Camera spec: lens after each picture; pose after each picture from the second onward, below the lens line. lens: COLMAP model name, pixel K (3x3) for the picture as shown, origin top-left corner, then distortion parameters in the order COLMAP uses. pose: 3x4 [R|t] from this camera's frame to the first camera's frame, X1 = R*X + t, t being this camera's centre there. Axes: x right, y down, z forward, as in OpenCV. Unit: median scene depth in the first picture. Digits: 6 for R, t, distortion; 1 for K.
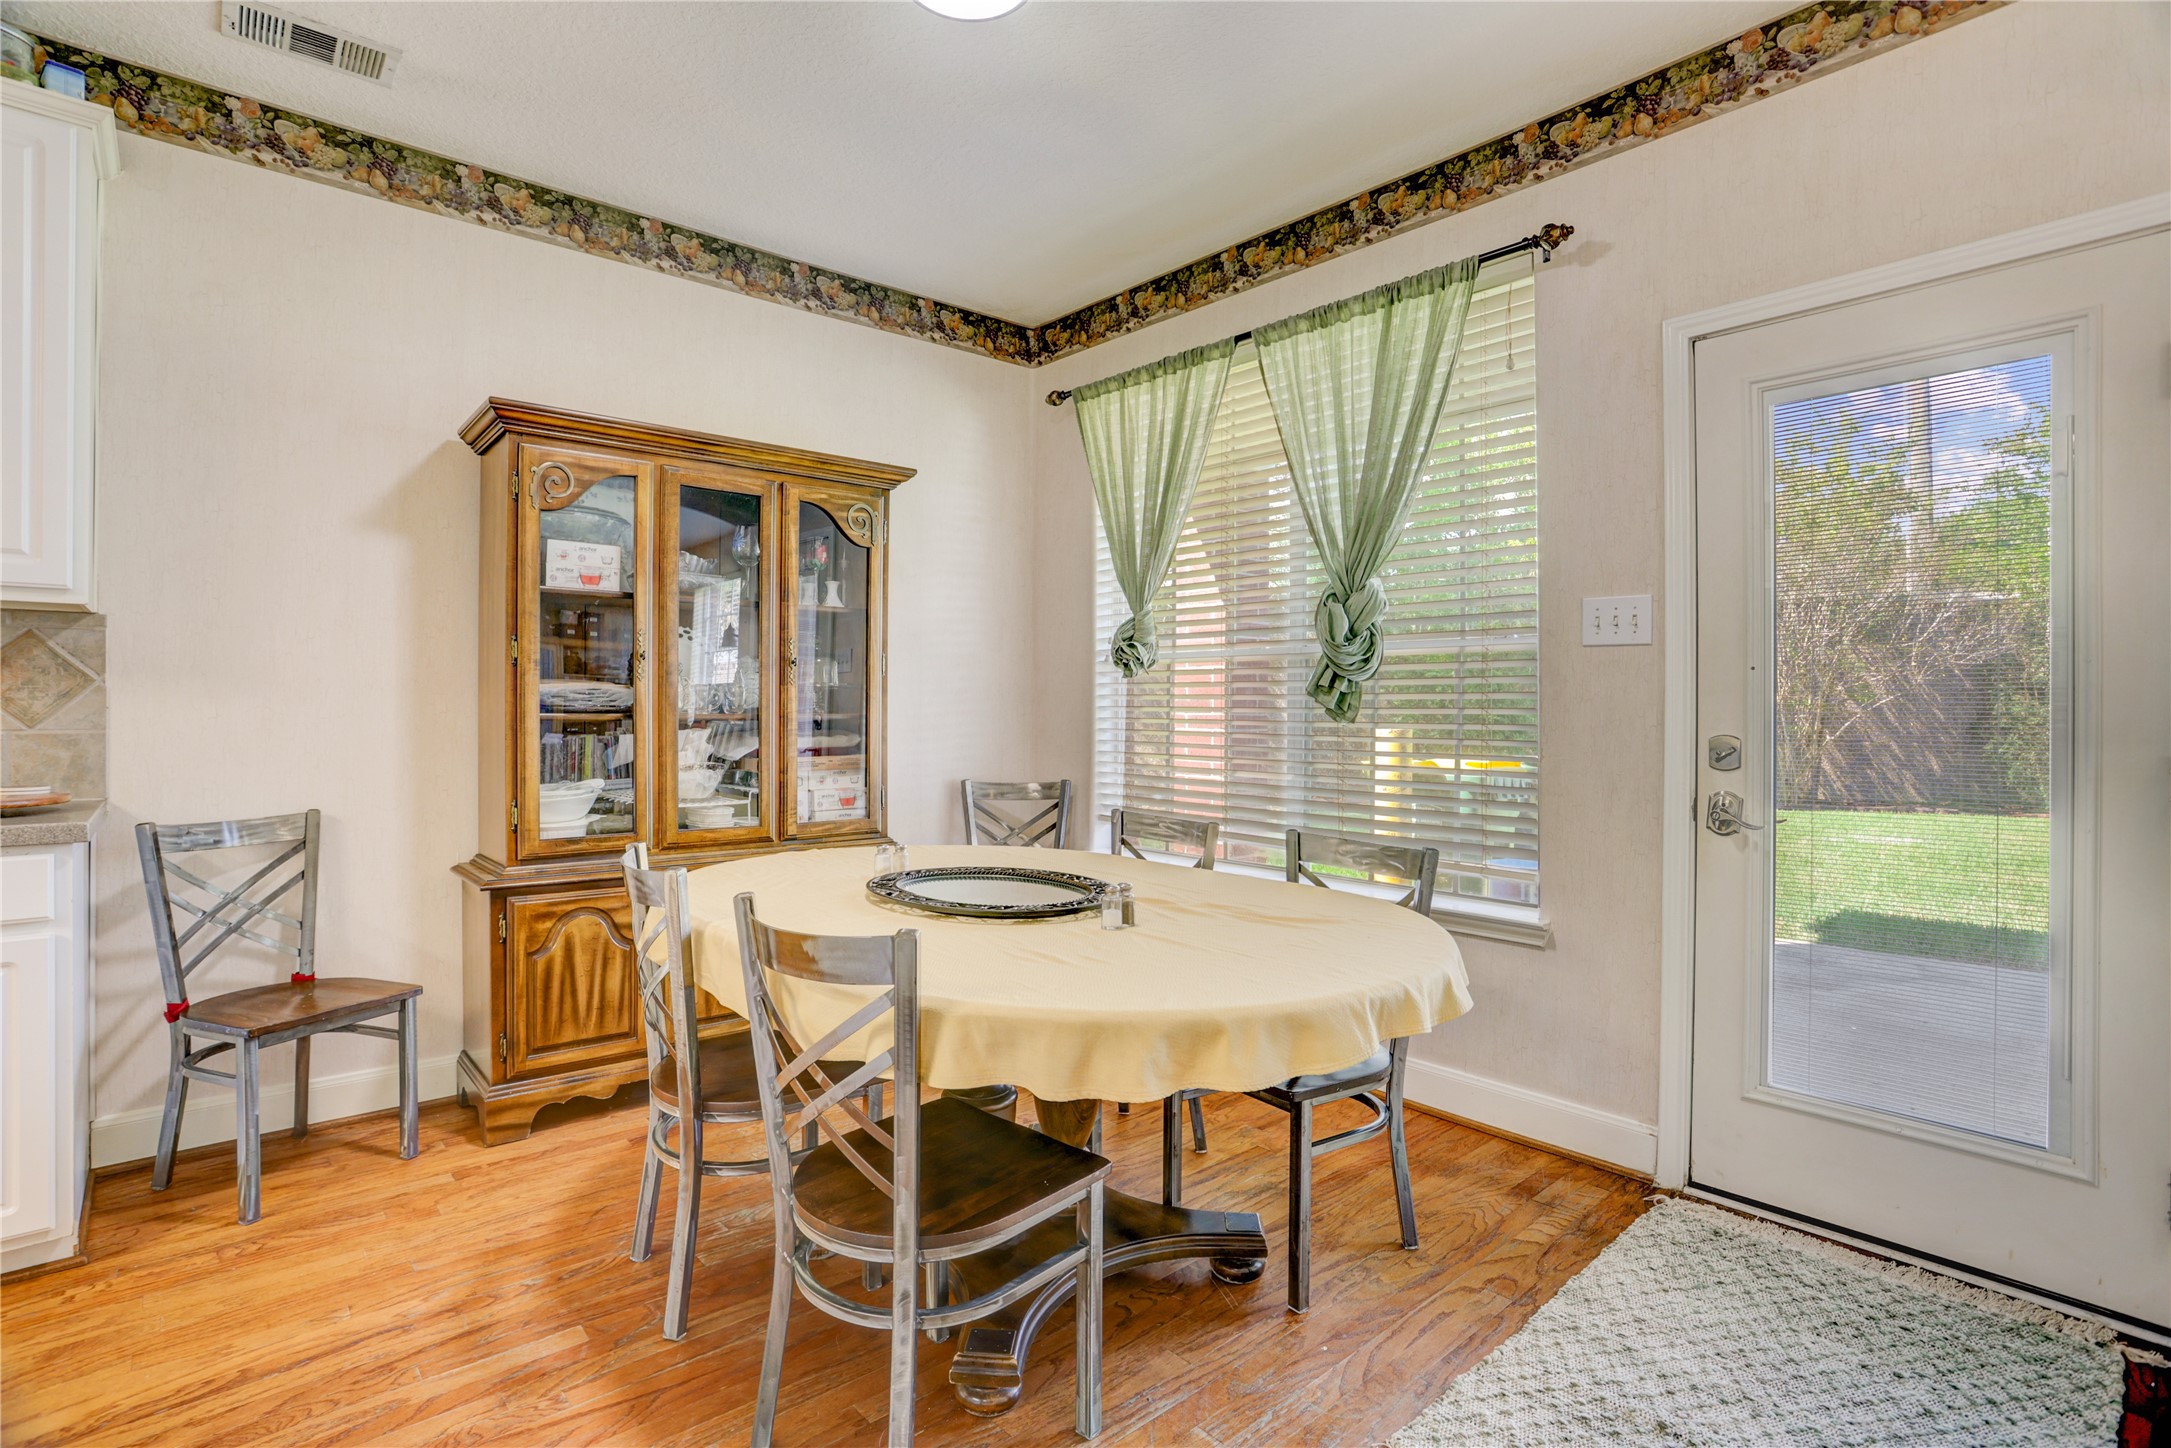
lens RADIAL K [[1070.6, 0, 1071.4], [0, 1070.6, 714.6], [0, 0, 1]] dist [-0.050715, 0.015367]
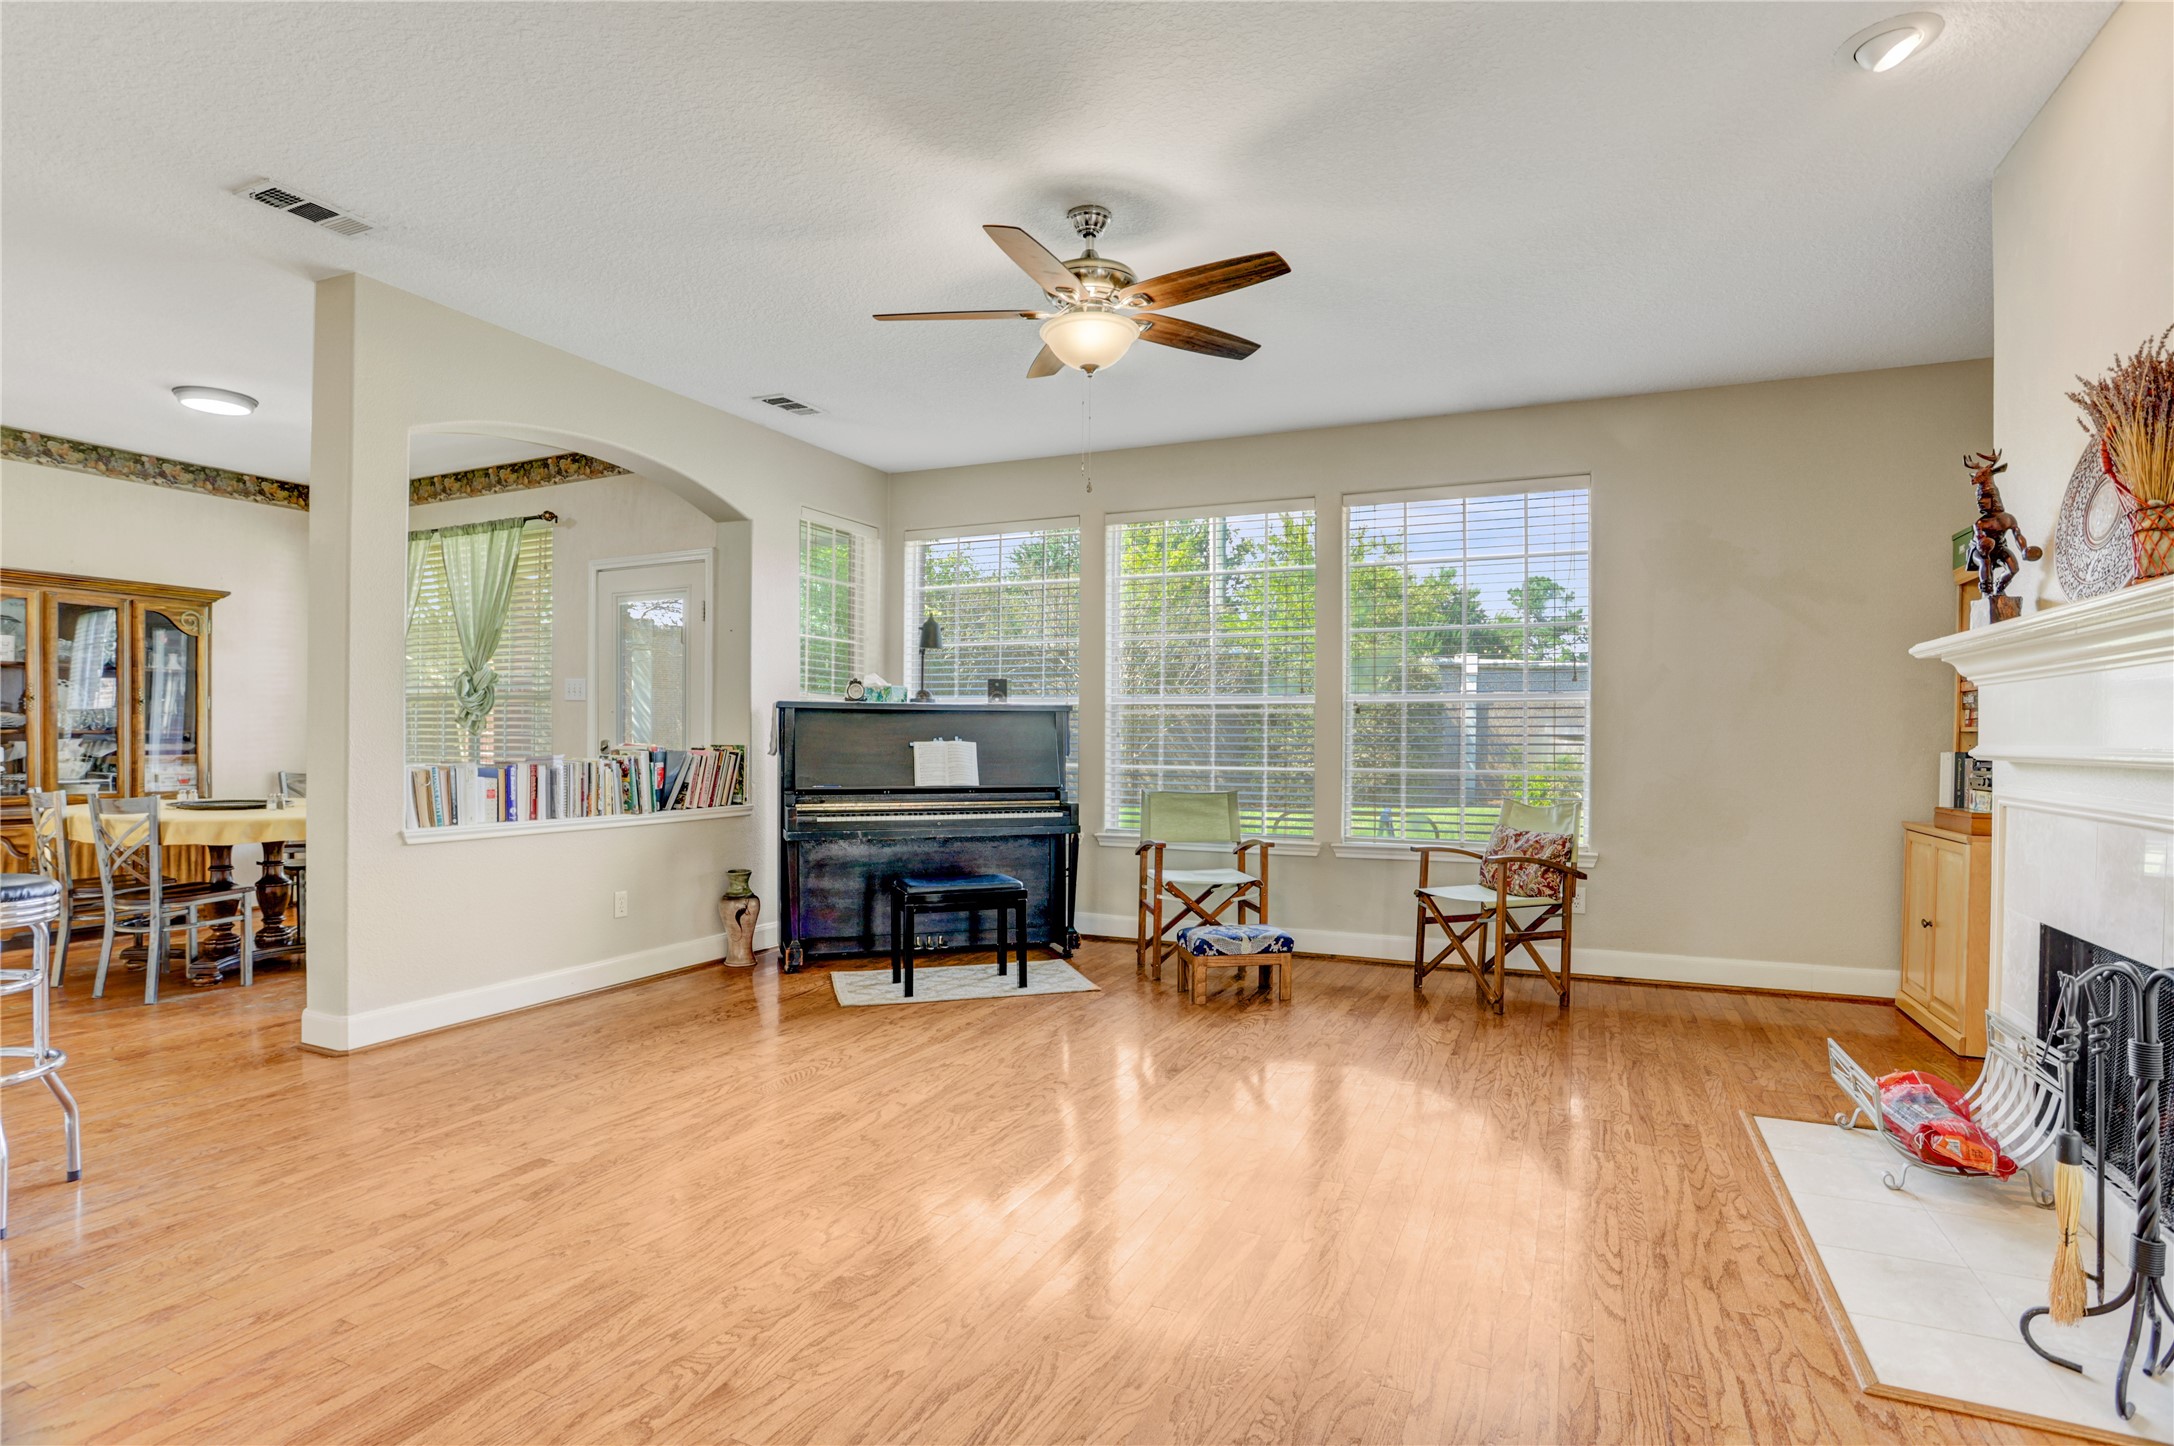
lens RADIAL K [[1072.1, 0, 1090.7], [0, 1072.1, 742.5], [0, 0, 1]] dist [-0.050715, 0.015367]
pose [[0.908705, -0.005179, 0.417406, 0.471971], [0.005242, 0.999986, 0.000996, 0.027125], [-0.417405, 0.001283, 0.908720, -1.277863]]
